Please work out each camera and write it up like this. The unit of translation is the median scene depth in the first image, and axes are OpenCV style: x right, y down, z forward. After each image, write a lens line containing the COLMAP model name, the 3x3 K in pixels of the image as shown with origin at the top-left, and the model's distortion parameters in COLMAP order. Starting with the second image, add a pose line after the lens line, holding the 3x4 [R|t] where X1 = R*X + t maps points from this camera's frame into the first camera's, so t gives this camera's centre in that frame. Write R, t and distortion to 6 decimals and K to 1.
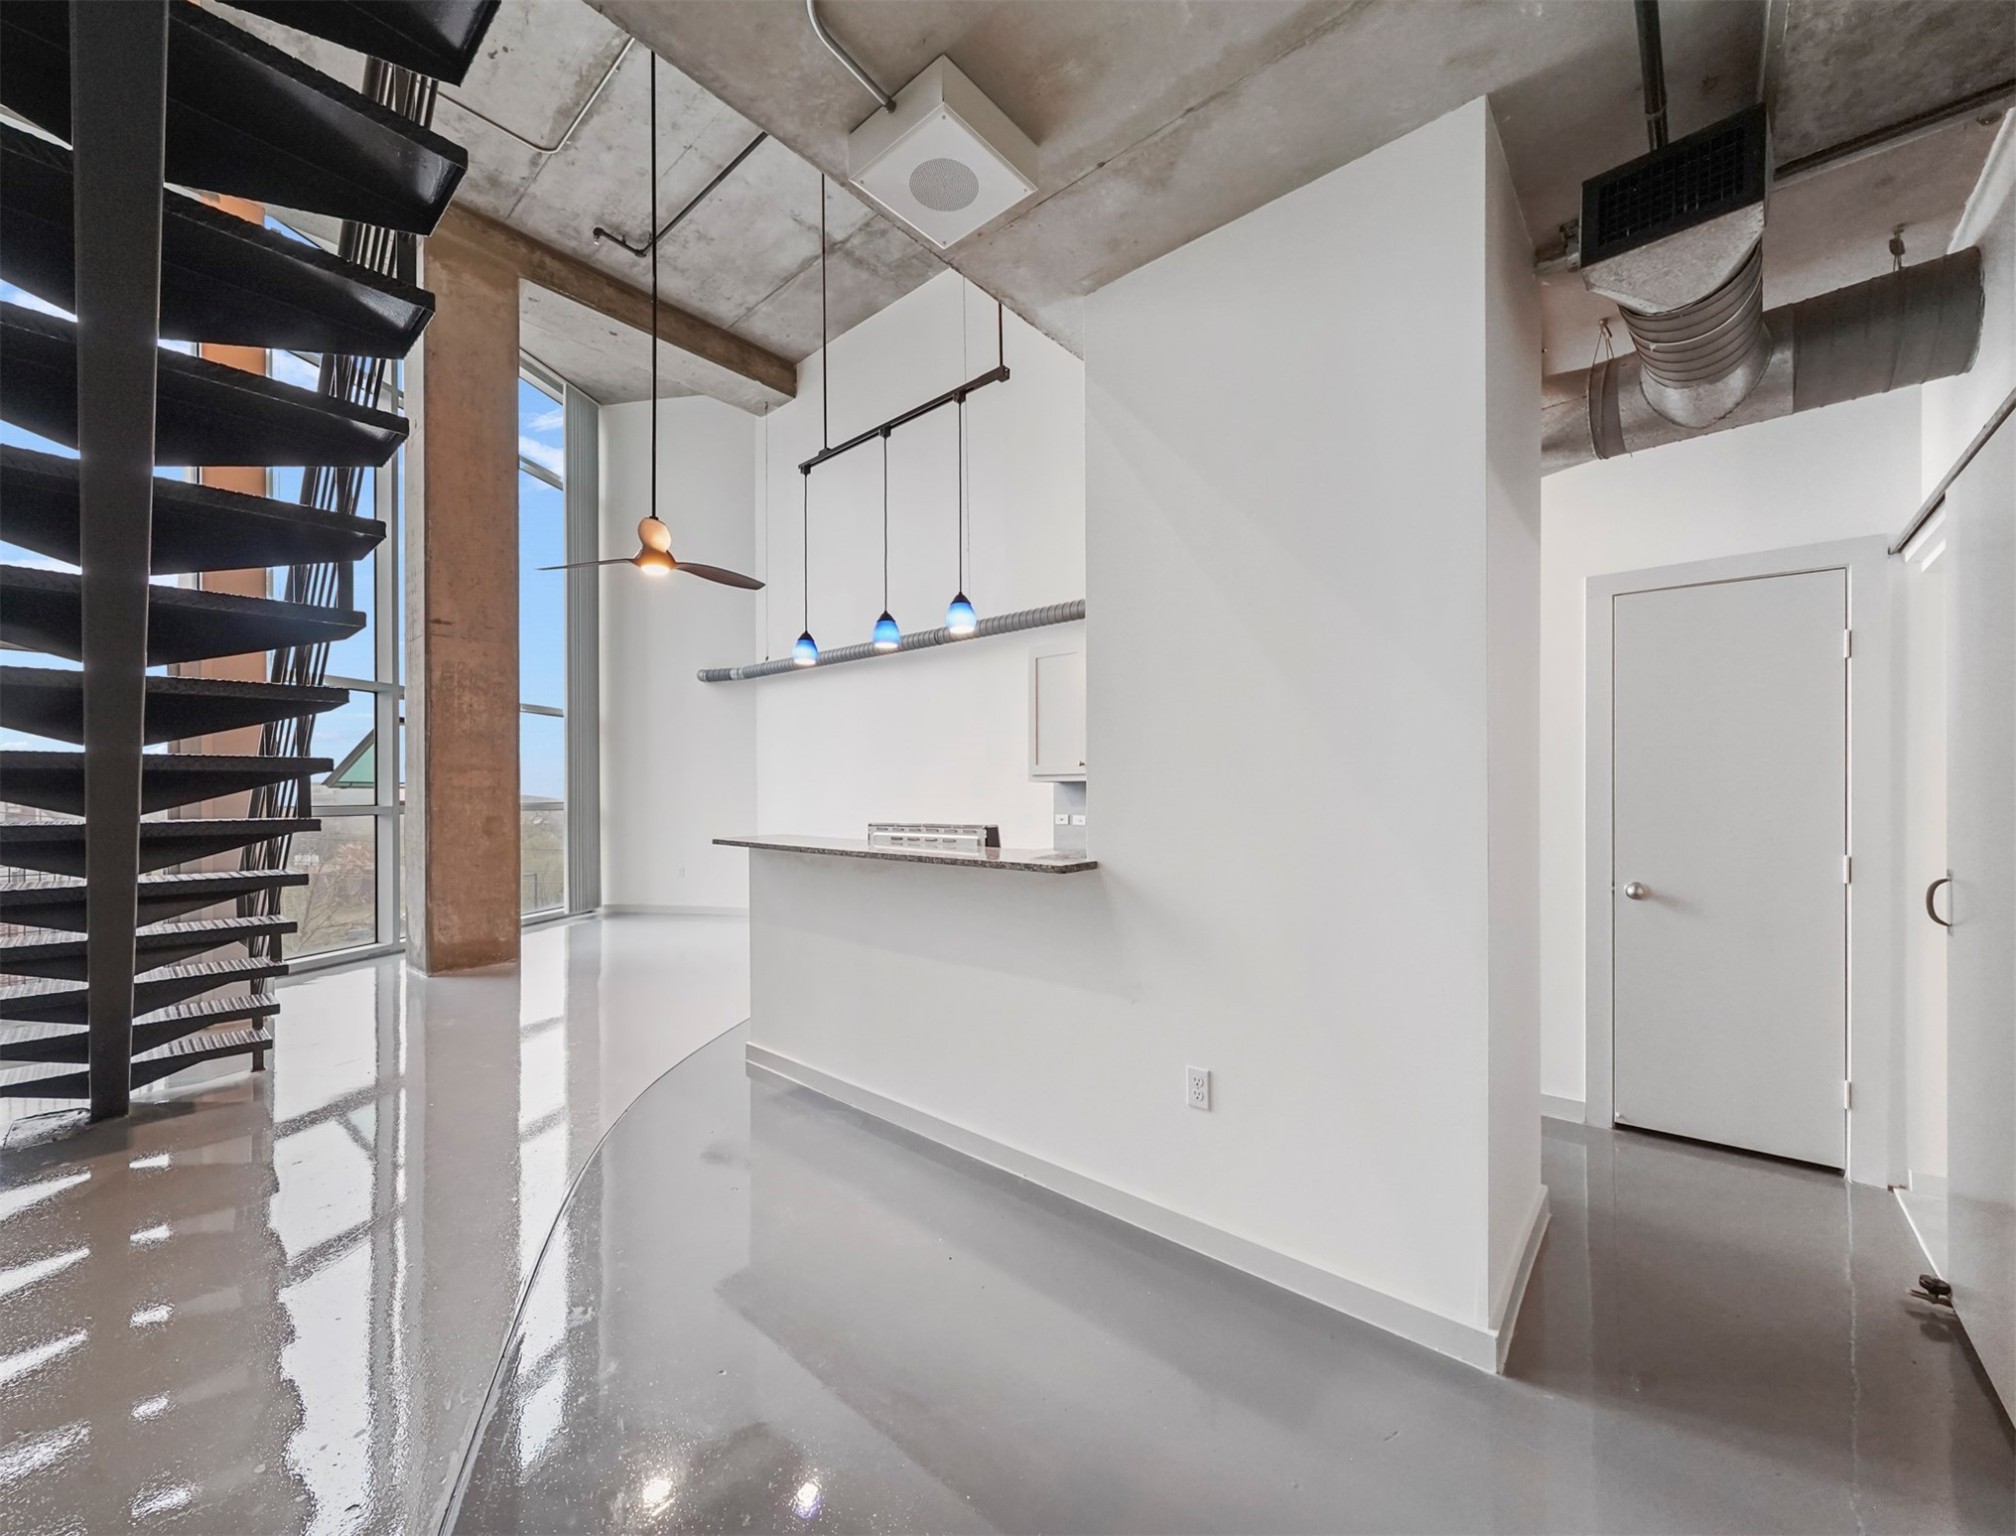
lens RADIAL K [[792.5, 0, 1003.1], [0, 792.5, 784.1], [0, 0, 1]] dist [-0.000705, 0.000748]
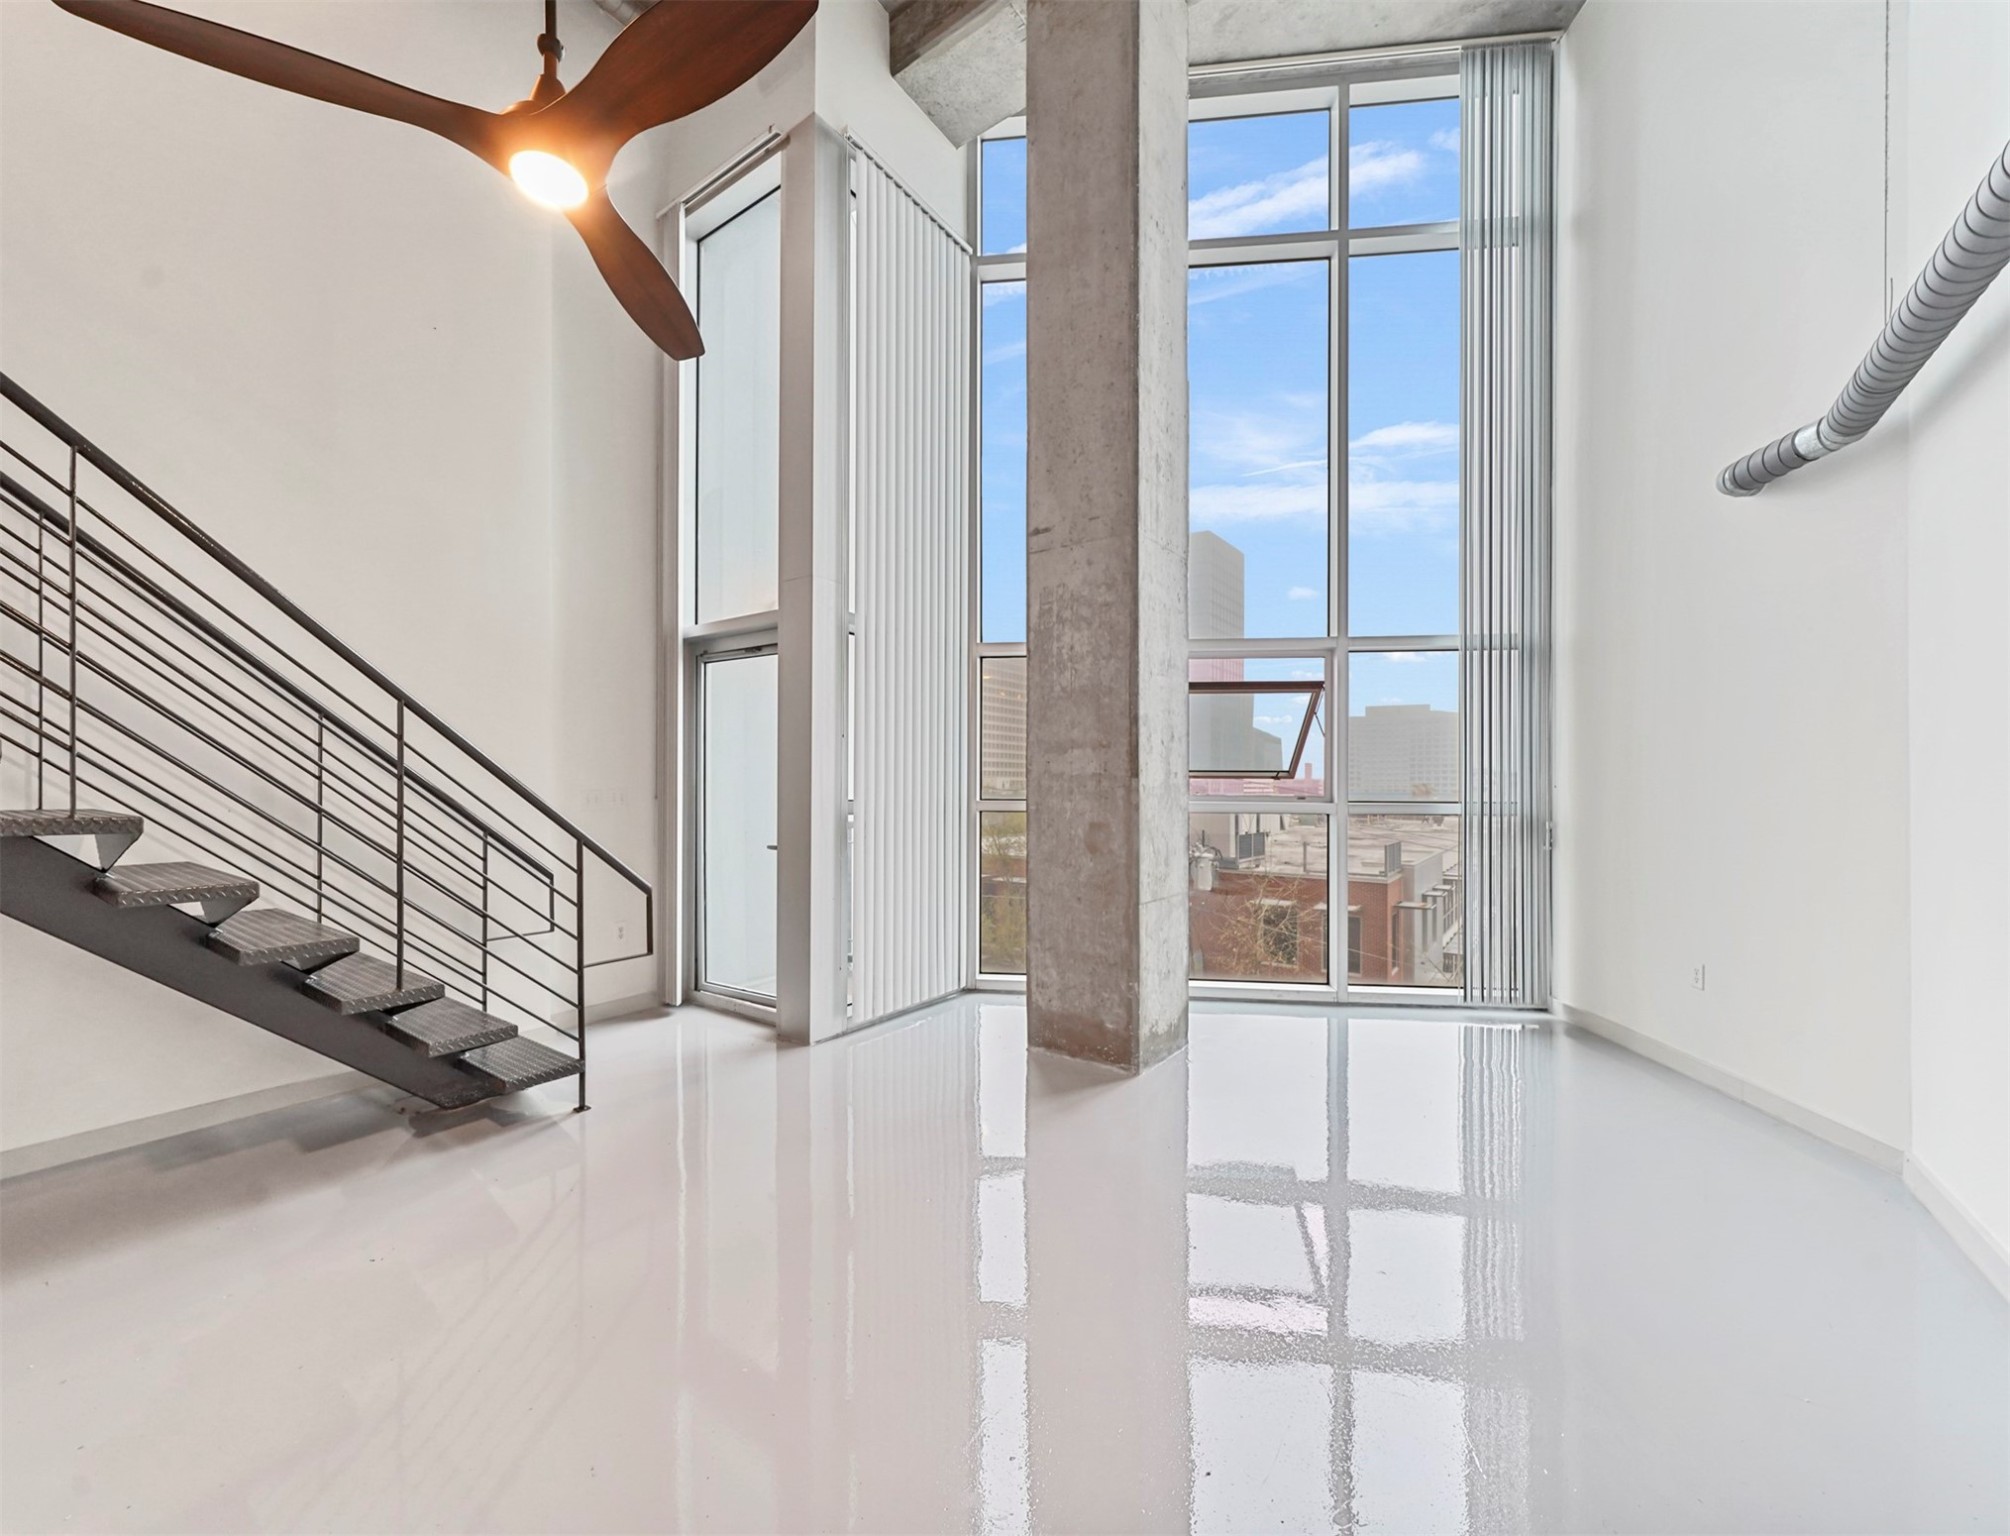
lens RADIAL K [[790.2, 0, 1001.1], [0, 790.2, 781.7], [0, 0, 1]] dist [-0.000705, 0.000748]
pose [[0.081751, 0.000498, -0.996653, -0.038048], [0.005070, 0.999987, 0.000916, 0.008278], [0.996640, -0.005128, 0.081747, 0.885940]]
